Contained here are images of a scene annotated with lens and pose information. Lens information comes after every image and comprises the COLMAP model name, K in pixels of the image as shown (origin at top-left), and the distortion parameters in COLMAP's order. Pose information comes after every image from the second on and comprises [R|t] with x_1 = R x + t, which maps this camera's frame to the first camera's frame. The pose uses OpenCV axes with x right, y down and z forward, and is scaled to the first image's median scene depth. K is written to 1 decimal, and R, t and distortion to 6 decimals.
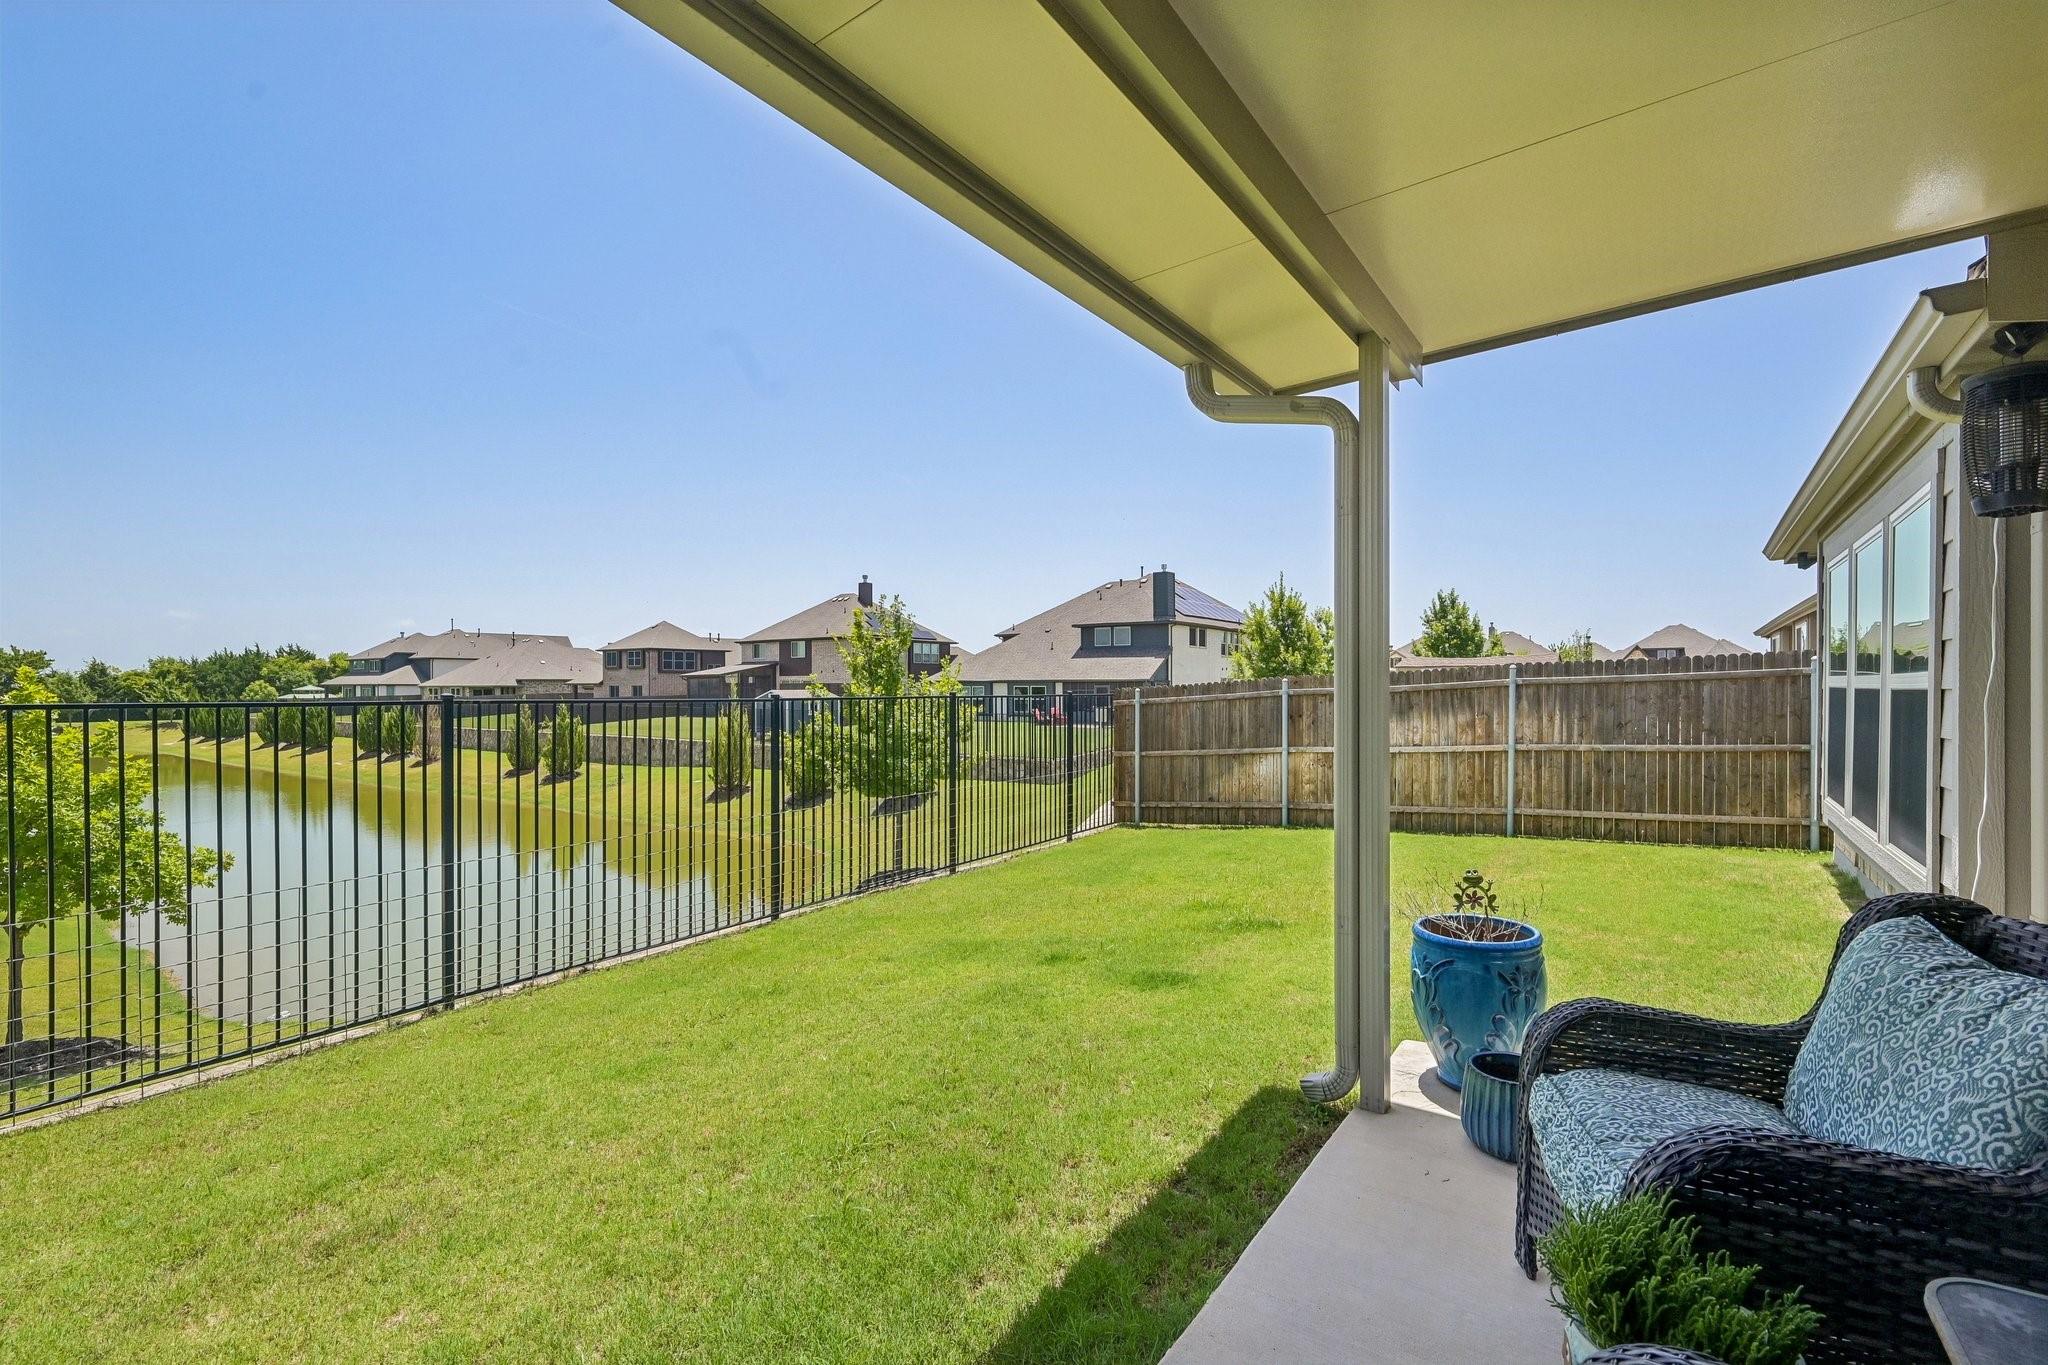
lens RADIAL K [[907.5, 0, 1029.3], [0, 907.5, 697.1], [0, 0, 1]] dist [-0.001485, -0.000094]
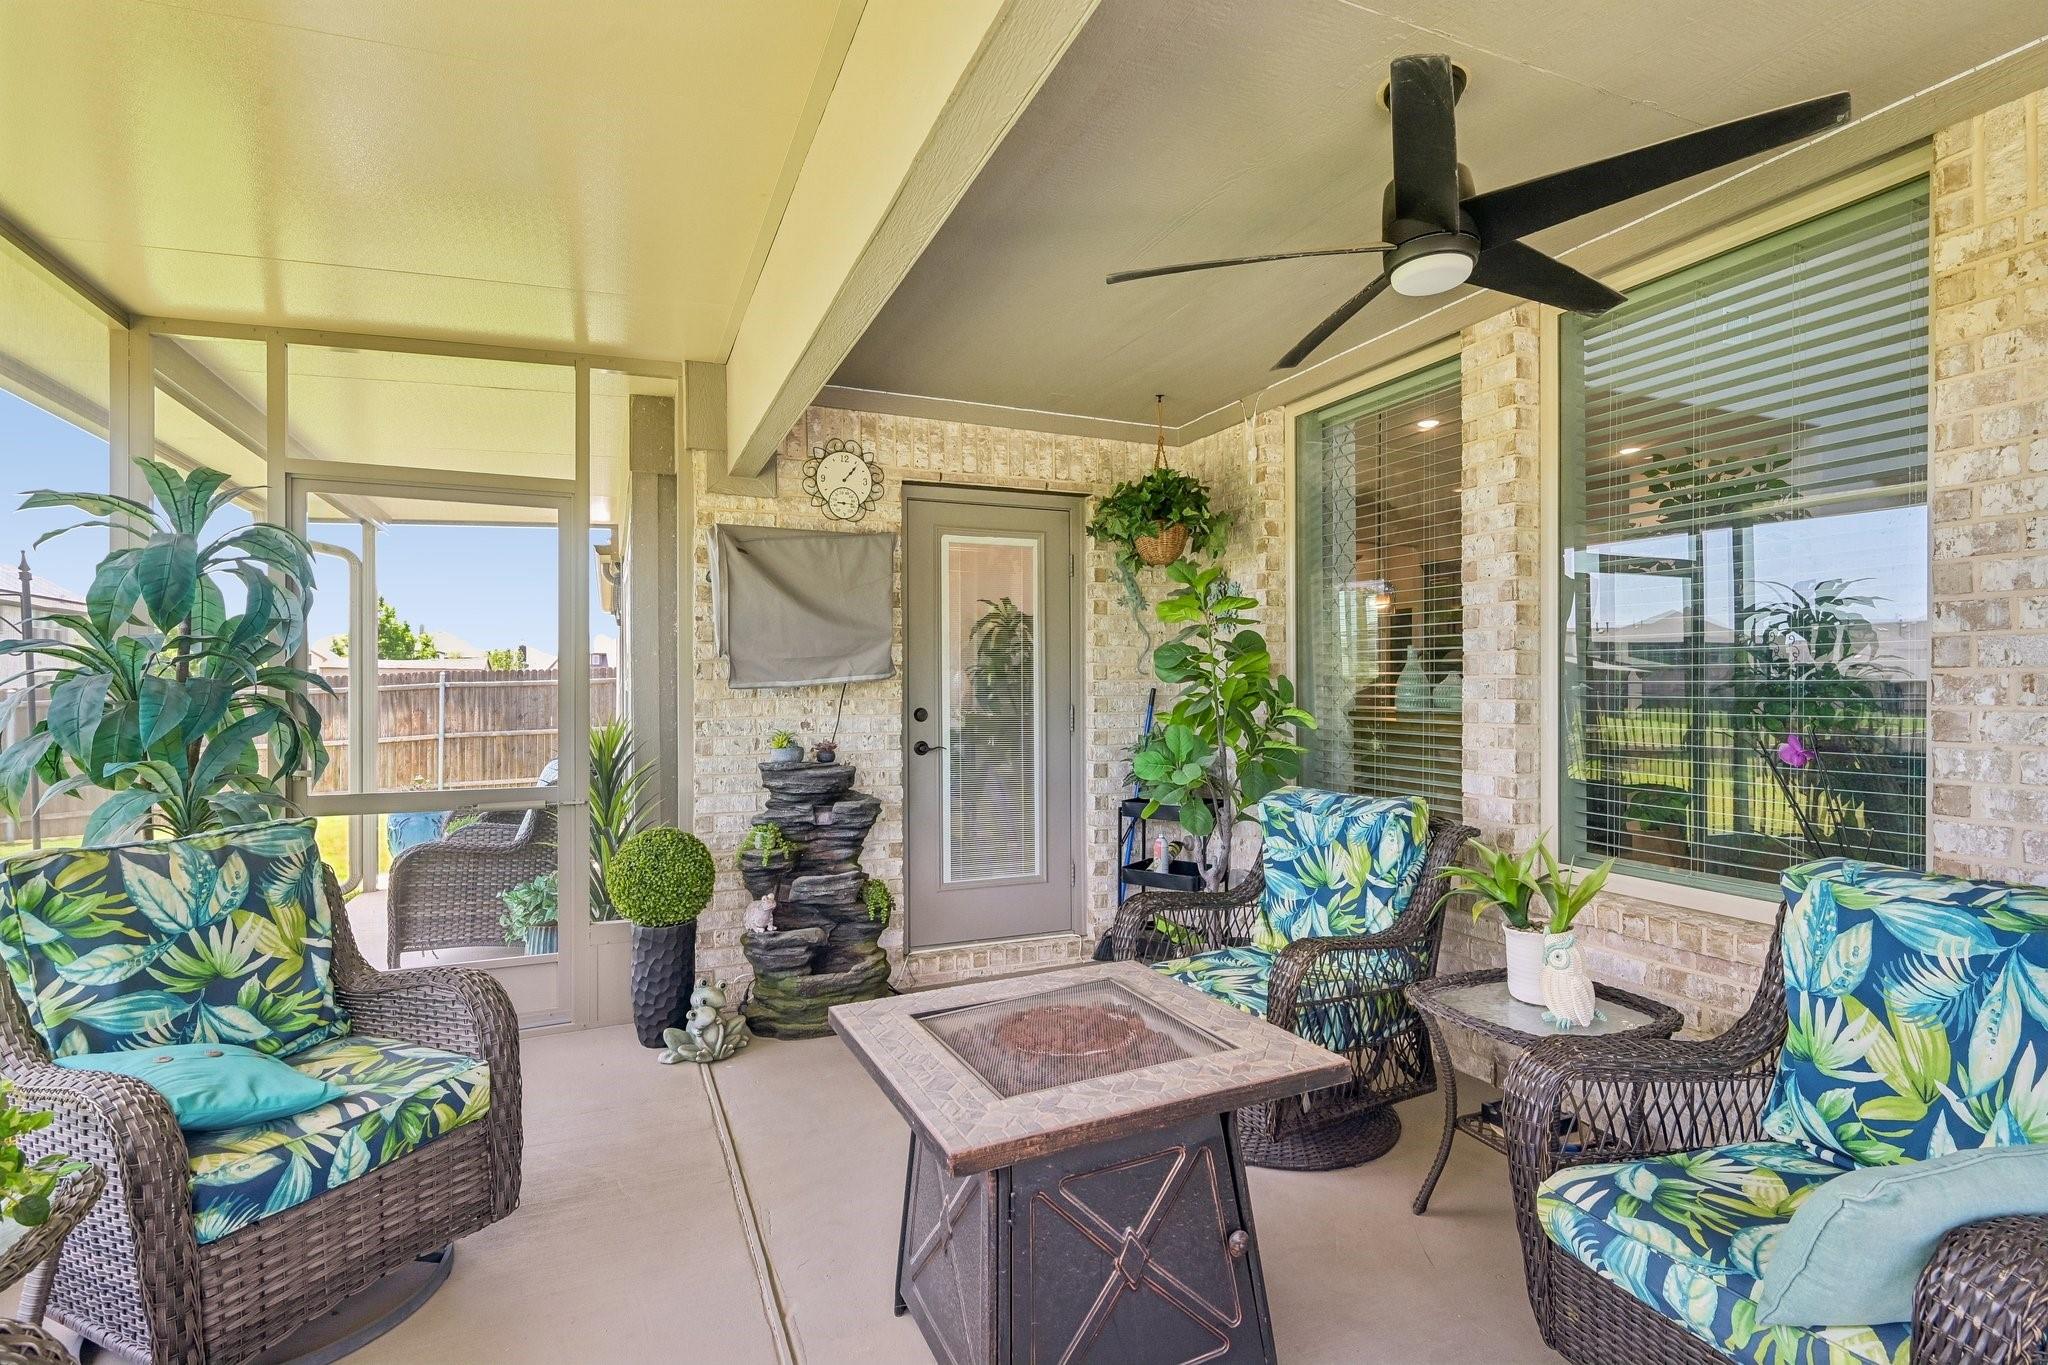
lens RADIAL K [[991.9, 0, 1029.4], [0, 991.9, 687.5], [0, 0, 1]] dist [0.000603, 0.000305]
pose [[0.522490, 0.003721, 0.852637, -0.127691], [0.006299, 0.999946, -0.008225, 0.001674], [-0.852622, 0.009668, 0.522439, -0.245312]]
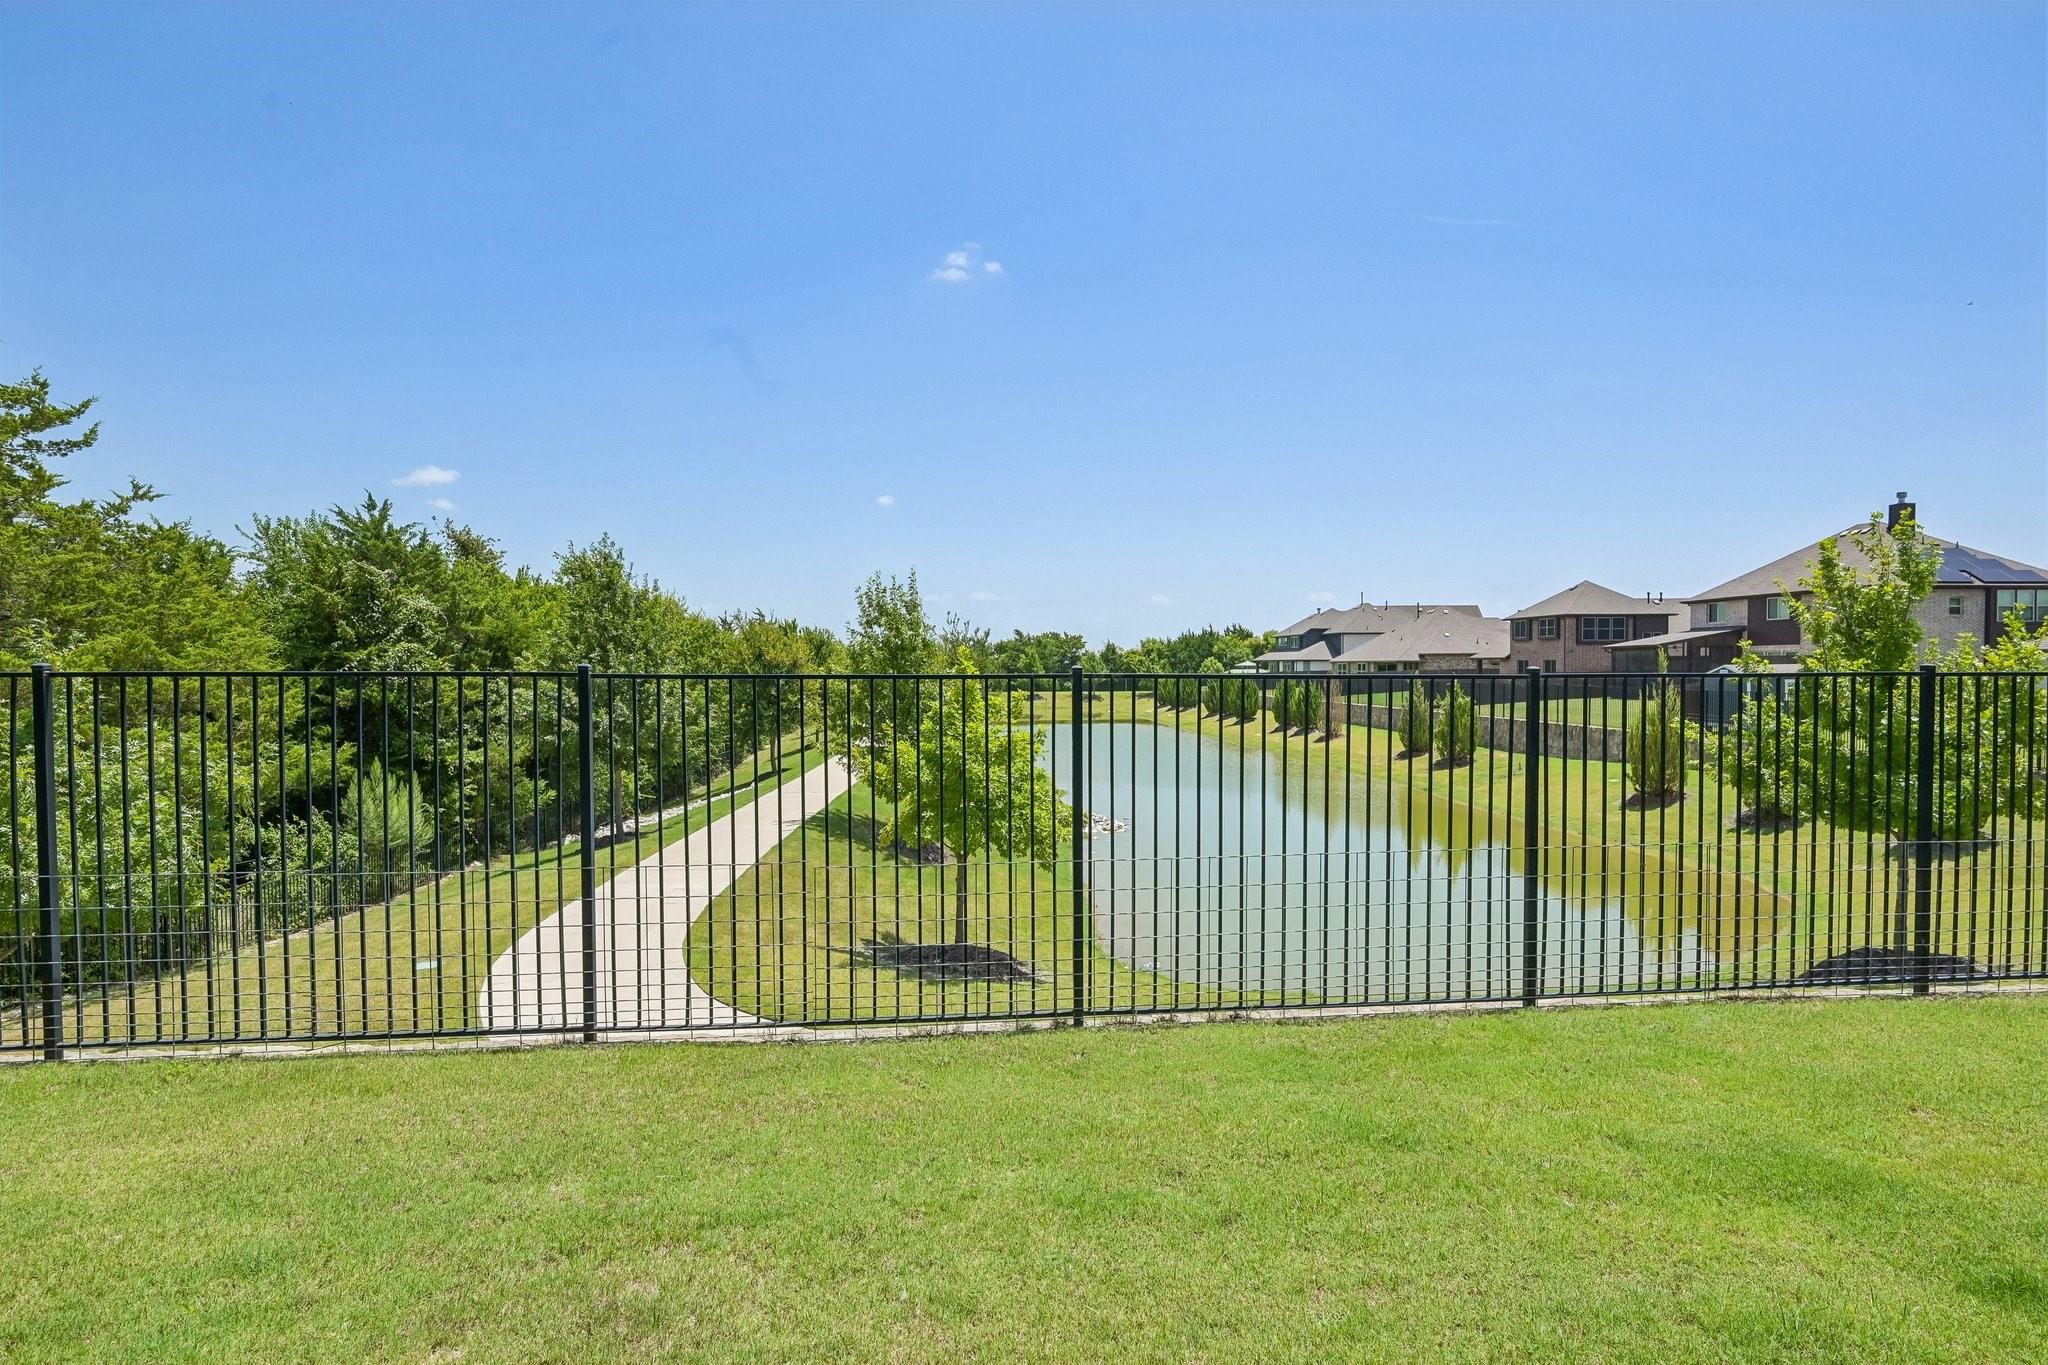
lens RADIAL K [[1035.4, 0, 1026.1], [0, 1035.4, 693.4], [0, 0, 1]] dist [0.003301, -0.000988]
pose [[0.631305, 0.019774, -0.775283, 0.008627], [-0.004808, 0.999755, 0.021585, -0.000008], [0.775520, -0.009899, 0.631245, 0.027321]]
